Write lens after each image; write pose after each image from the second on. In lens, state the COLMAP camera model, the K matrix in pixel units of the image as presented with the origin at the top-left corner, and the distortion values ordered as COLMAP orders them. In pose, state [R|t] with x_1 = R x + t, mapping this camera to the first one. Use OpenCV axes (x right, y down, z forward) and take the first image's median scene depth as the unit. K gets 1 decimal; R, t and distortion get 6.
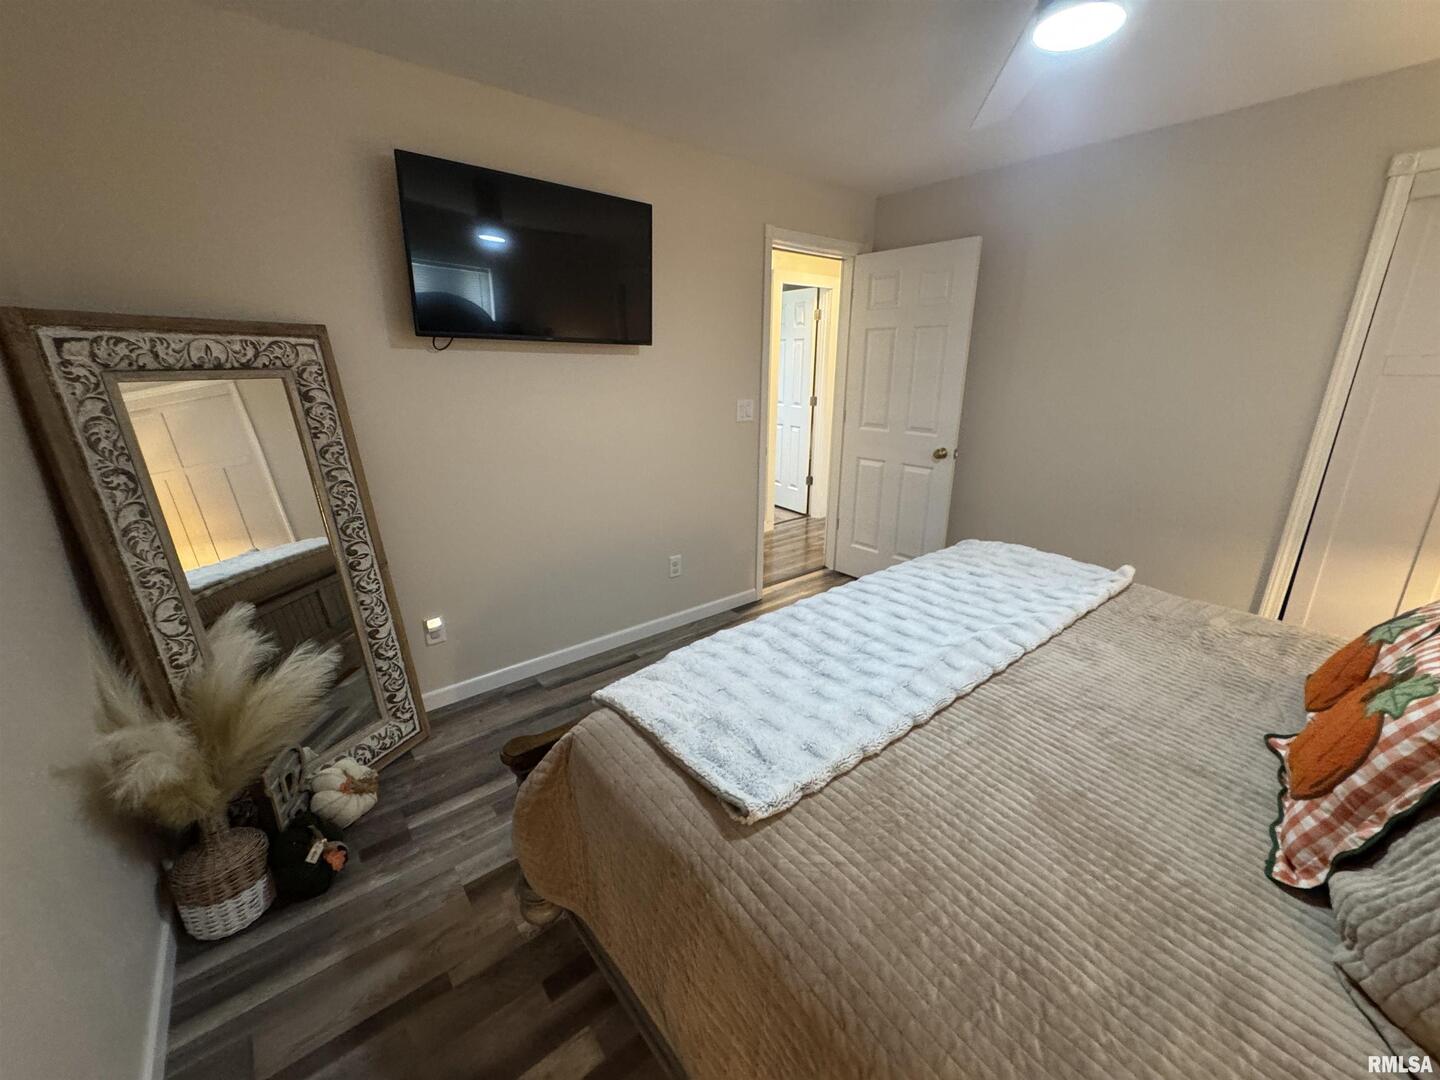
lens RADIAL K [[576.9, 0, 727.3], [0, 576.9, 539.3], [0, 0, 1]] dist [-0.002217, 0.000181]
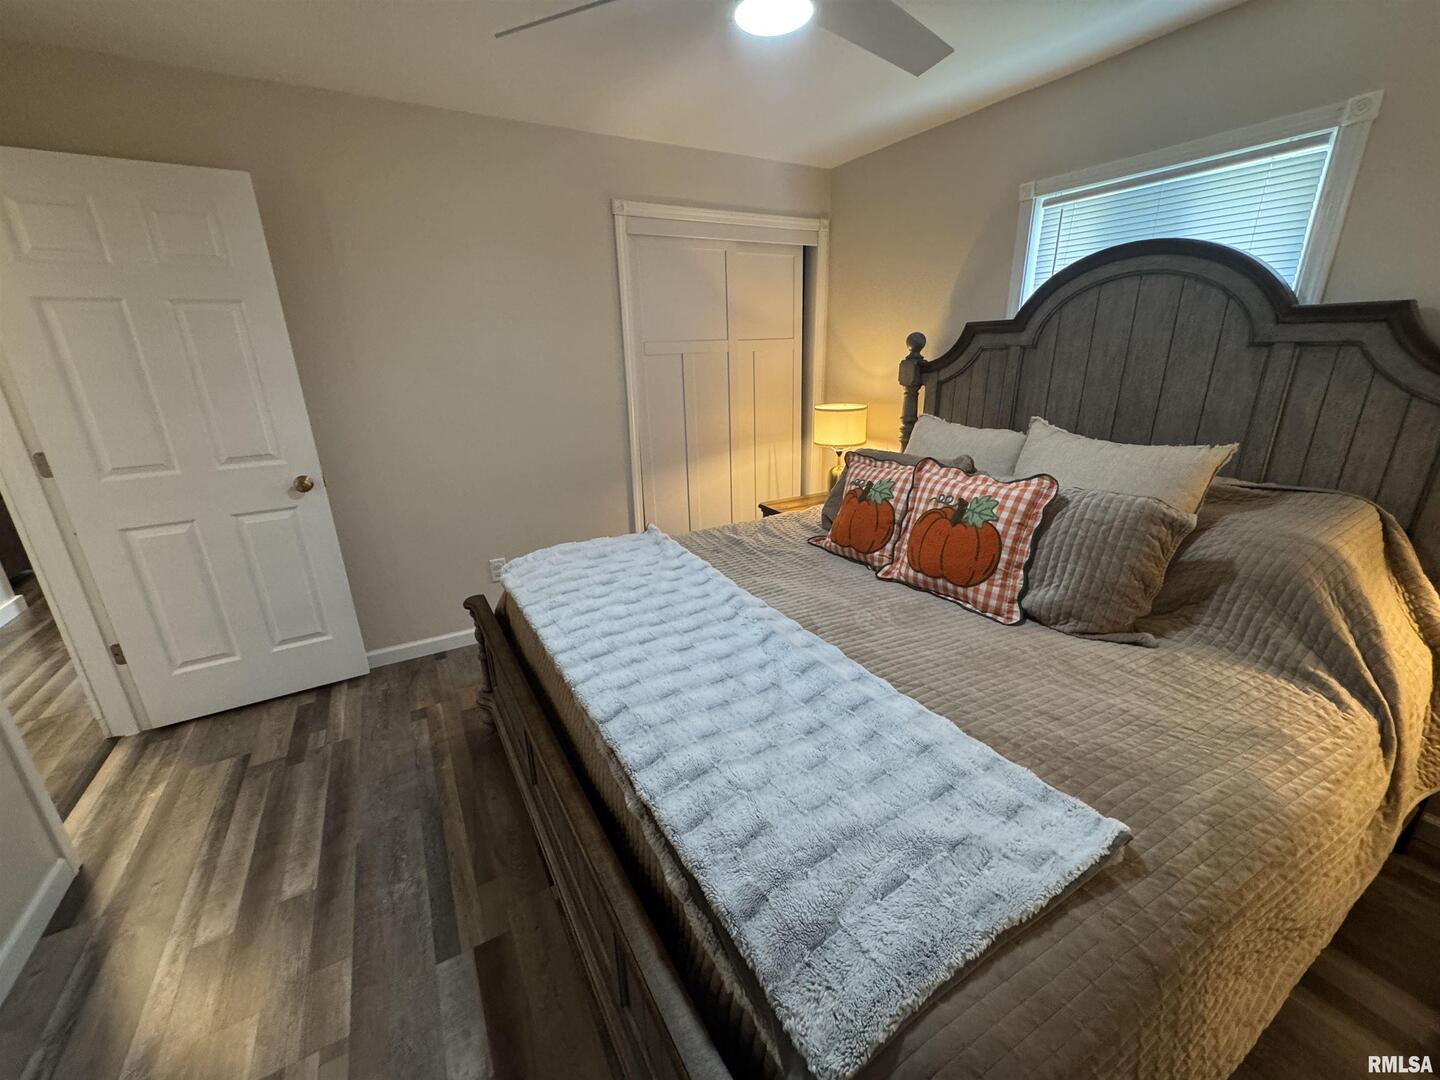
lens RADIAL K [[576.9, 0, 706.2], [0, 576.9, 537.8], [0, 0, 1]] dist [-0.002217, 0.000181]
pose [[0.177489, -0.316128, 0.931966, -0.406496], [0.309622, 0.916849, 0.252035, -0.204380], [-0.934148, 0.243823, 0.260611, 0.657513]]
